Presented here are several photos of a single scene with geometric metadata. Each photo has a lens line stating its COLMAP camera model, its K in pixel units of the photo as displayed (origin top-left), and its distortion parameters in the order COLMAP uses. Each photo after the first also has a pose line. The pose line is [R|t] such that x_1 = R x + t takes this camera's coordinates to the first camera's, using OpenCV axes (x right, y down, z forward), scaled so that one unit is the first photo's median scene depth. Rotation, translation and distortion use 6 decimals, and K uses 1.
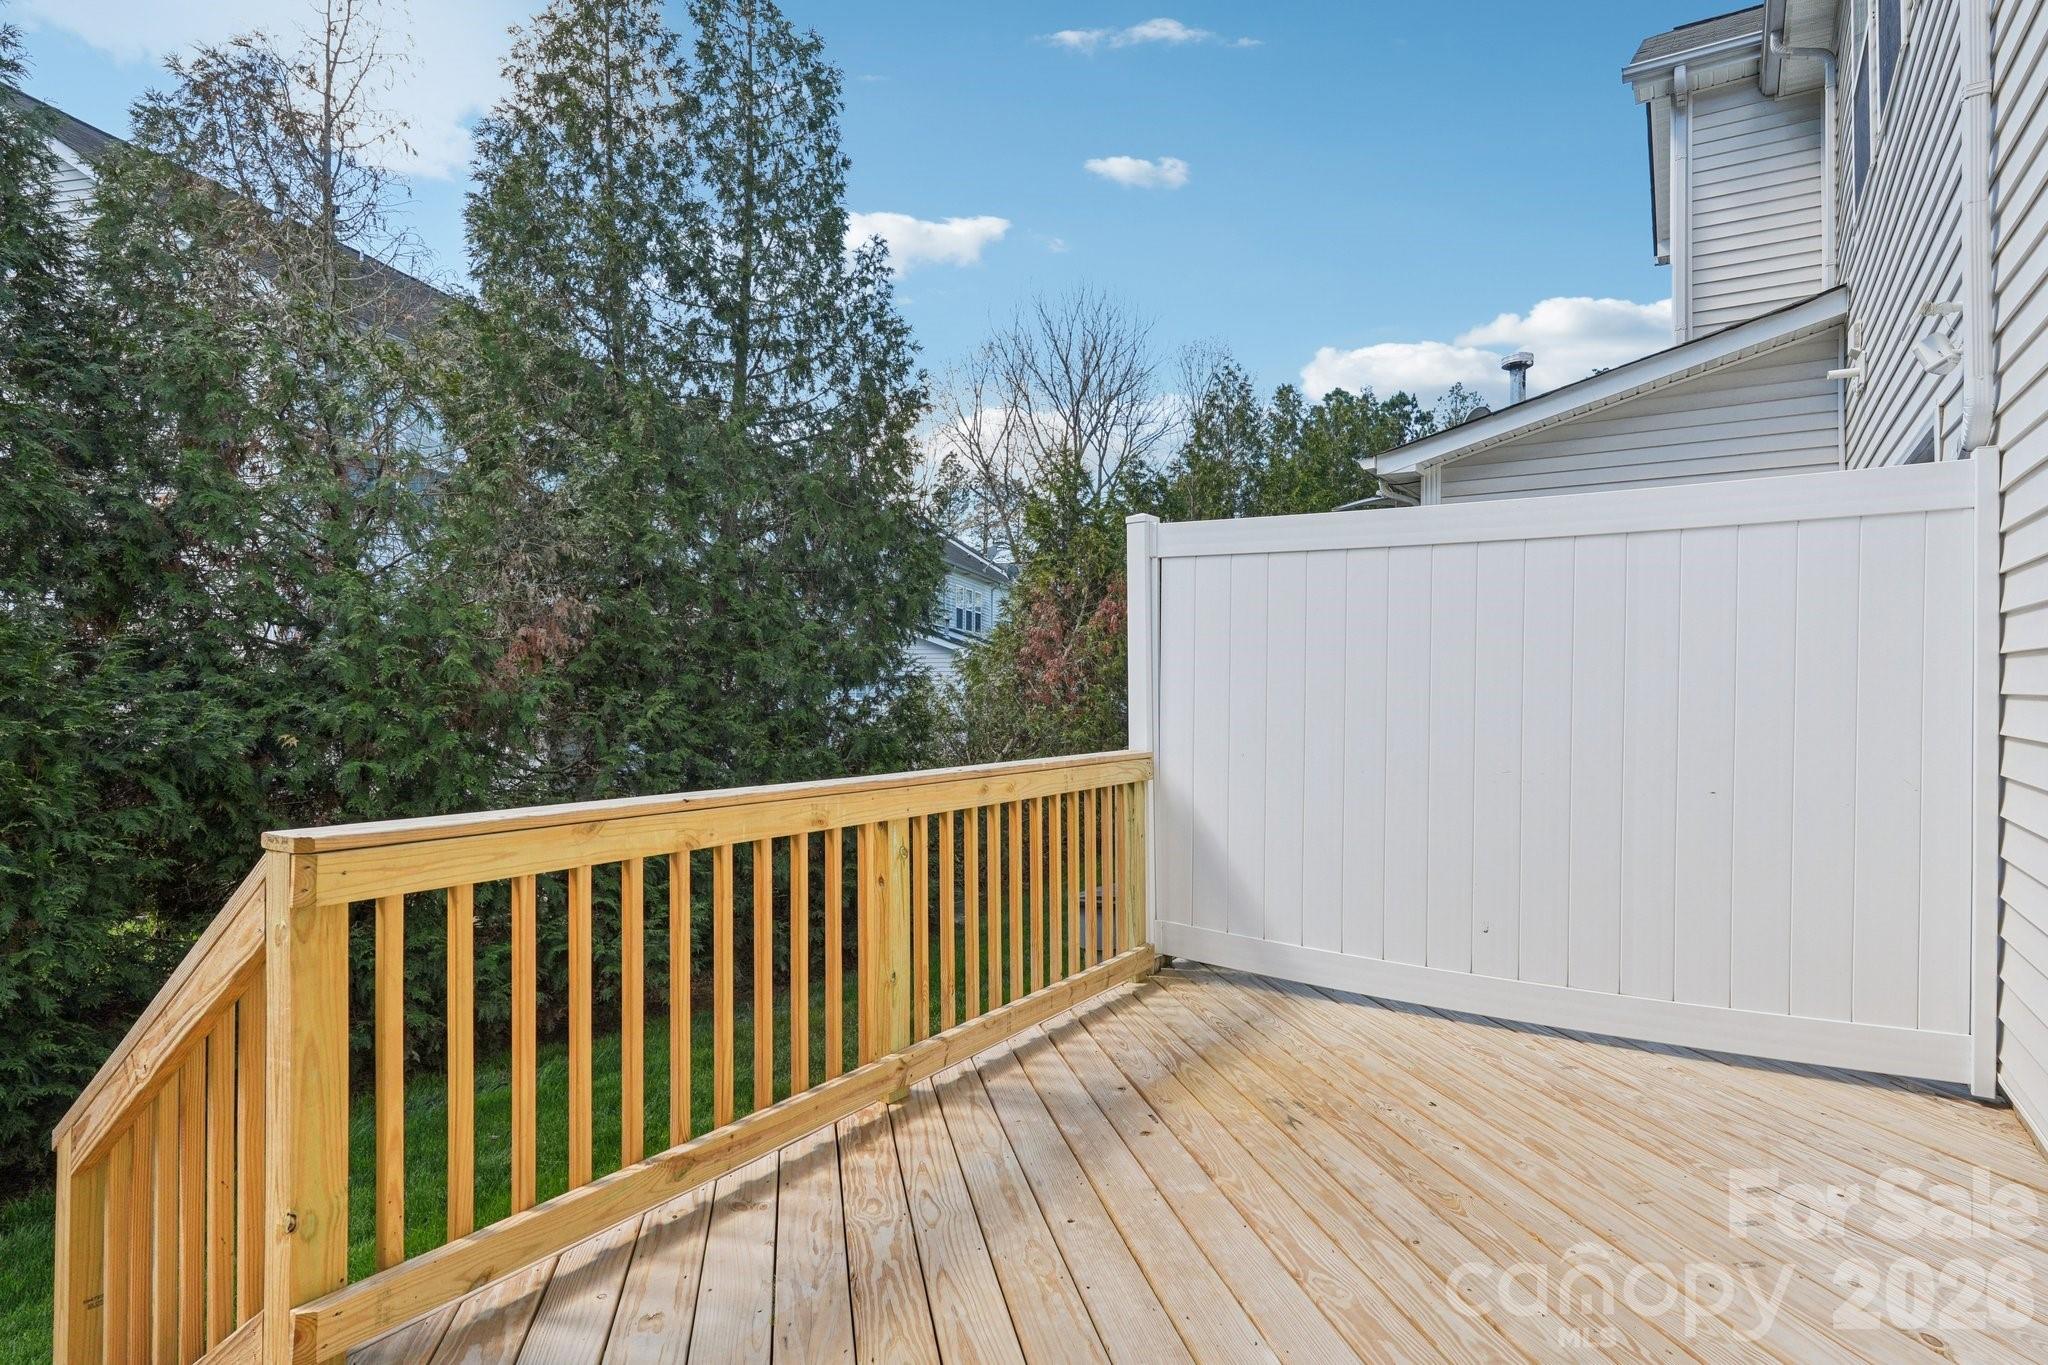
lens RADIAL K [[1054.2, 0, 1013.7], [0, 1054.2, 687.6], [0, 0, 1]] dist [0.000127, 0.000317]
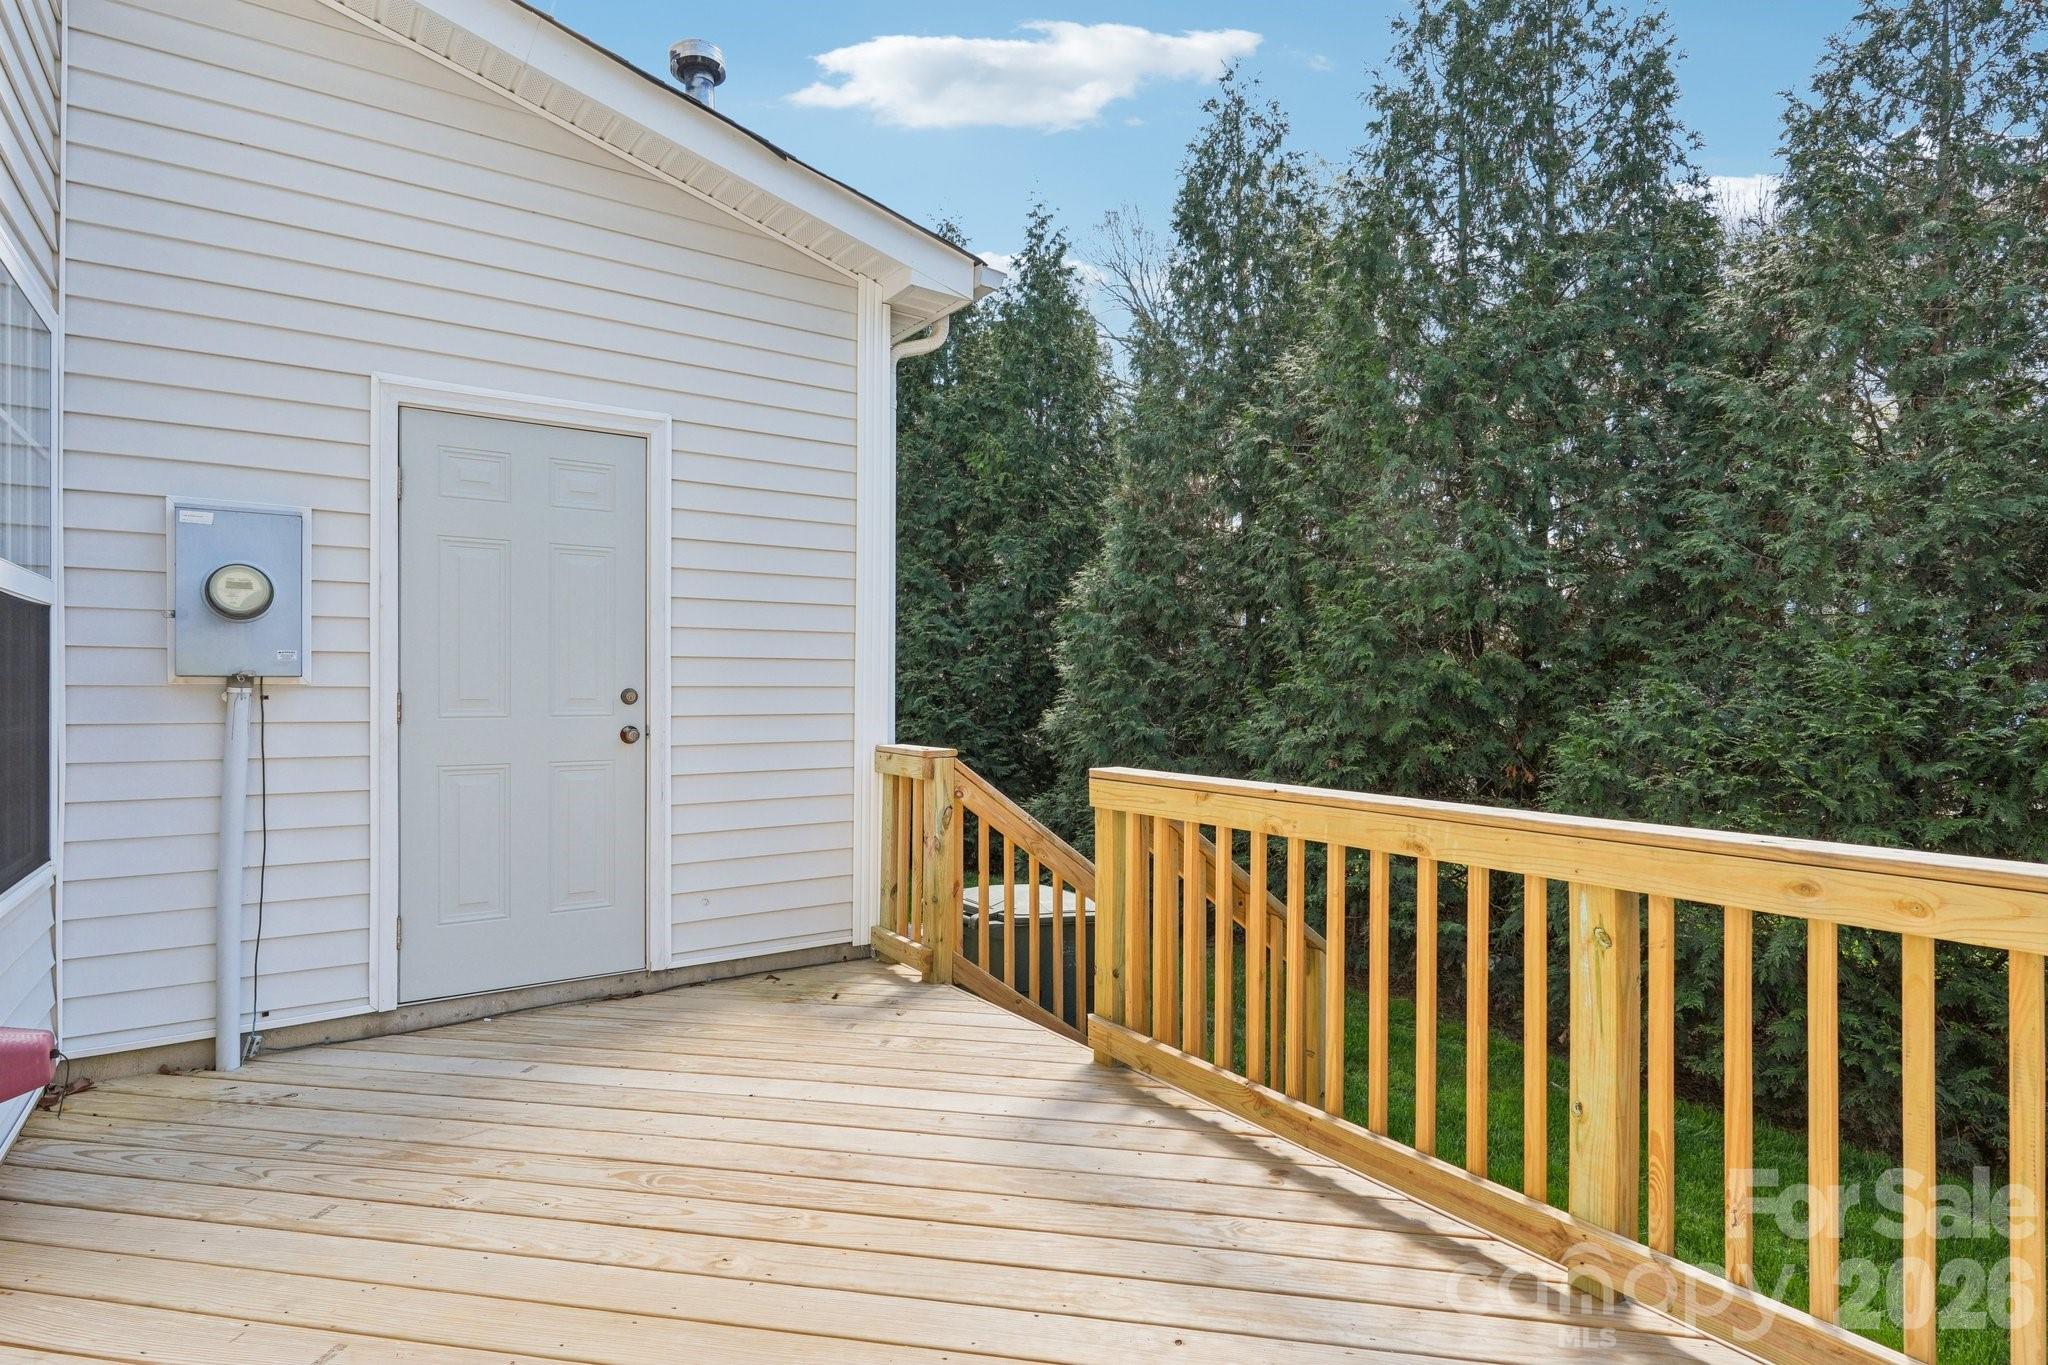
lens RADIAL K [[1054.2, 0, 1013.7], [0, 1054.2, 687.6], [0, 0, 1]] dist [0.000127, 0.000317]
pose [[-0.371370, -0.003735, -0.928477, 0.751964], [0.000580, 0.999991, -0.004254, 0.000935], [0.928485, -0.002119, -0.371364, 1.025506]]
